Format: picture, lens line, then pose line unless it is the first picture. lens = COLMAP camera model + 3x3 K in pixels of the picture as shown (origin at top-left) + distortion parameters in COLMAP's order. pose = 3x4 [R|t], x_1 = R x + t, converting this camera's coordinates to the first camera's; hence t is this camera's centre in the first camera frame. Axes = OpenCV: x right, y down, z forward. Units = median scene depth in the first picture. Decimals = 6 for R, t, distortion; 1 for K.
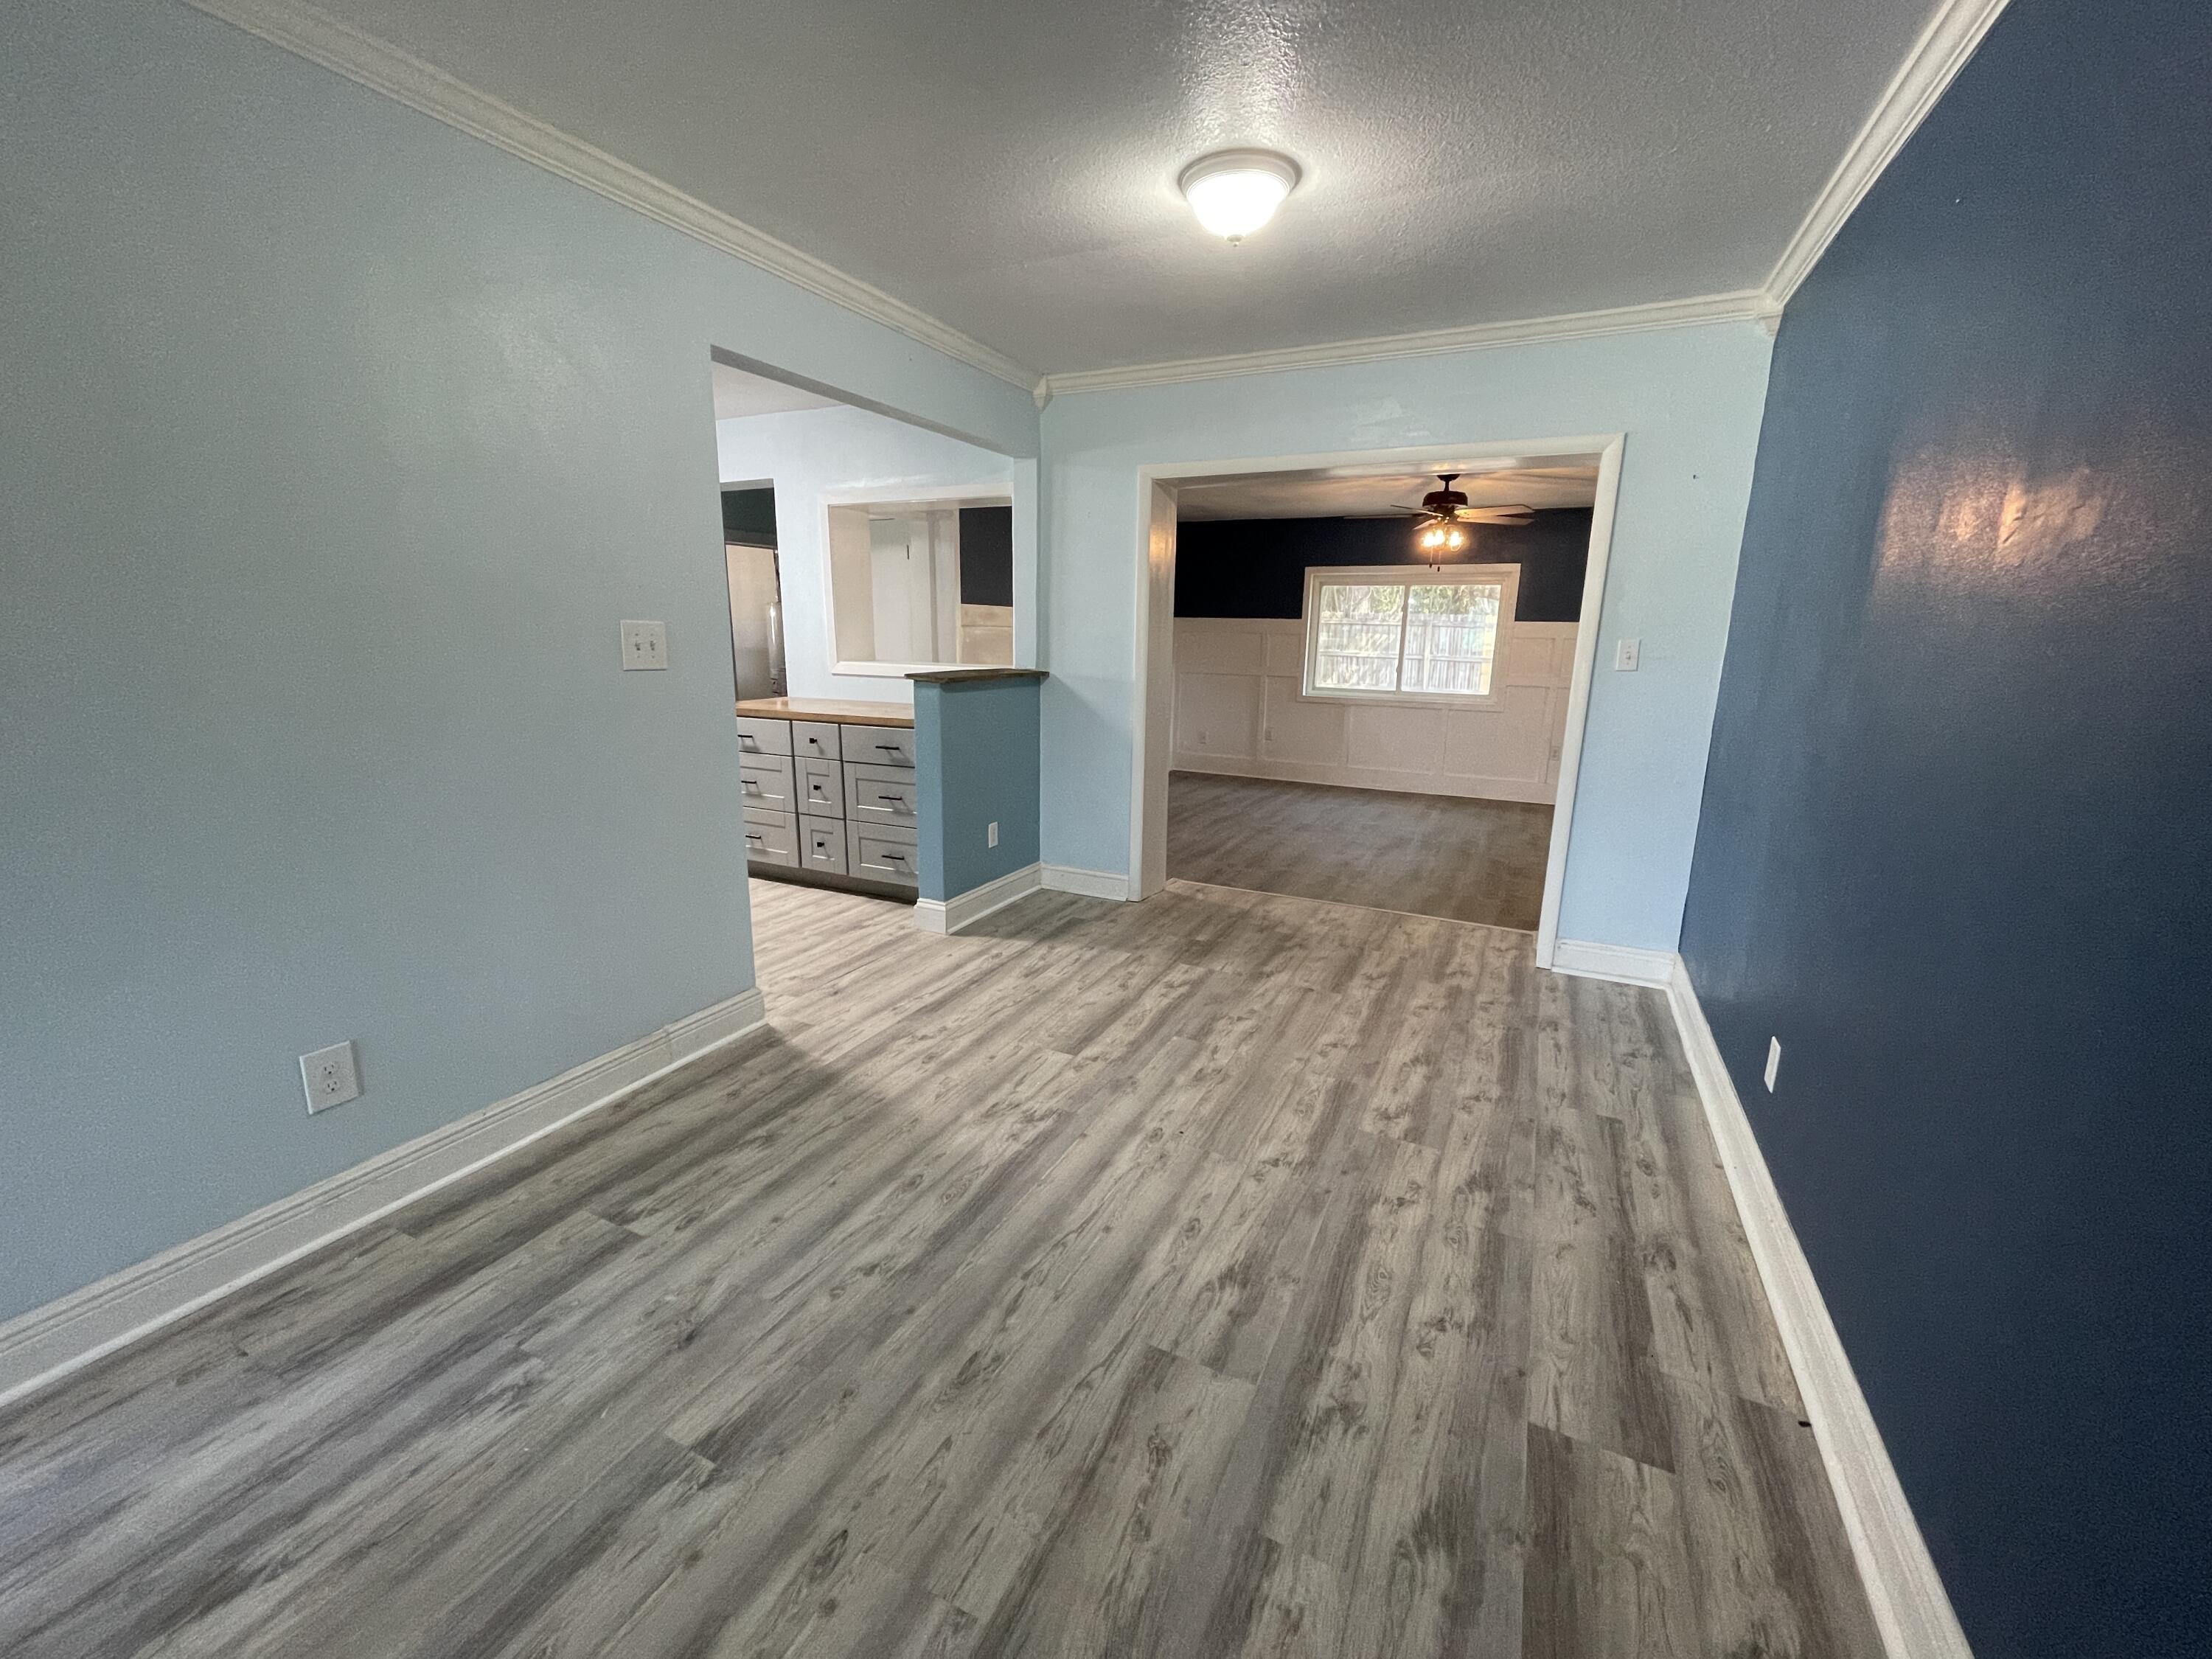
lens RADIAL K [[890.7, 0, 1103.6], [0, 890.7, 833.8], [0, 0, 1]] dist [0.000045, -0.000023]
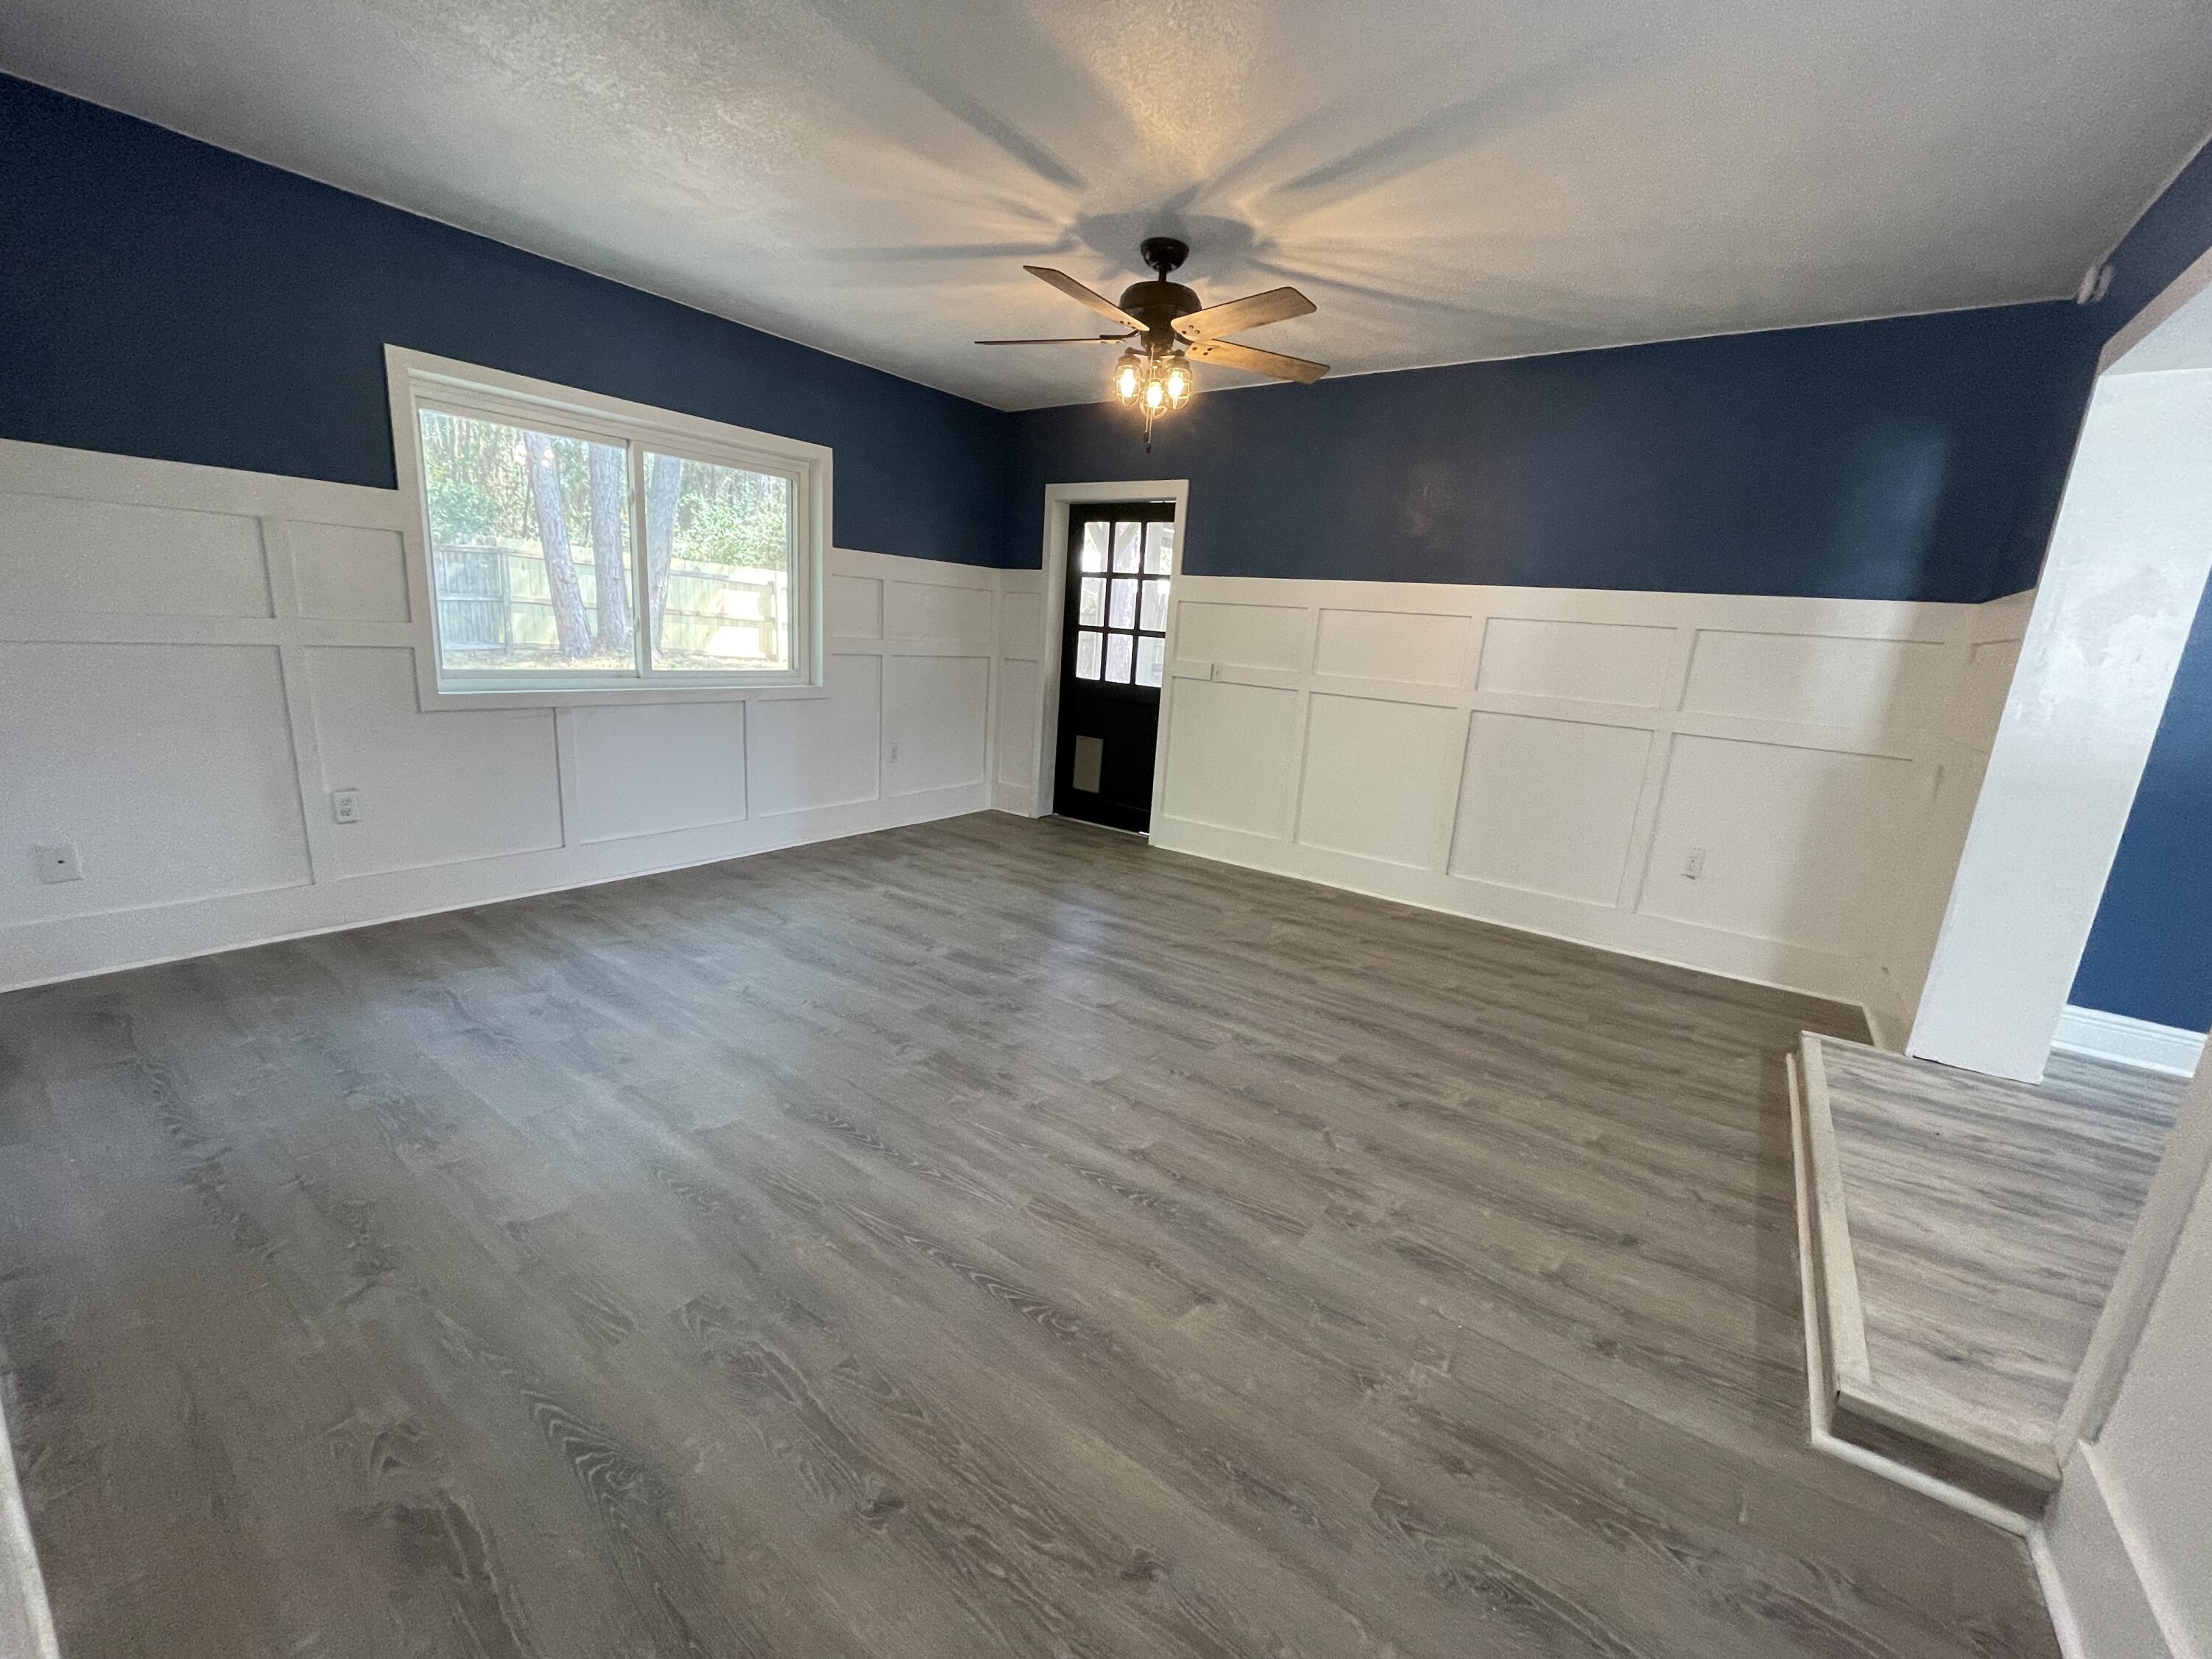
lens RADIAL K [[890.7, 0, 1104.0], [0, 890.7, 827.3], [0, 0, 1]] dist [0.000045, -0.000023]
pose [[0.172171, -0.222111, 0.959700, -0.171088], [0.160782, 0.967520, 0.195076, -0.189673], [-0.971857, 0.120716, 0.202290, 0.960067]]
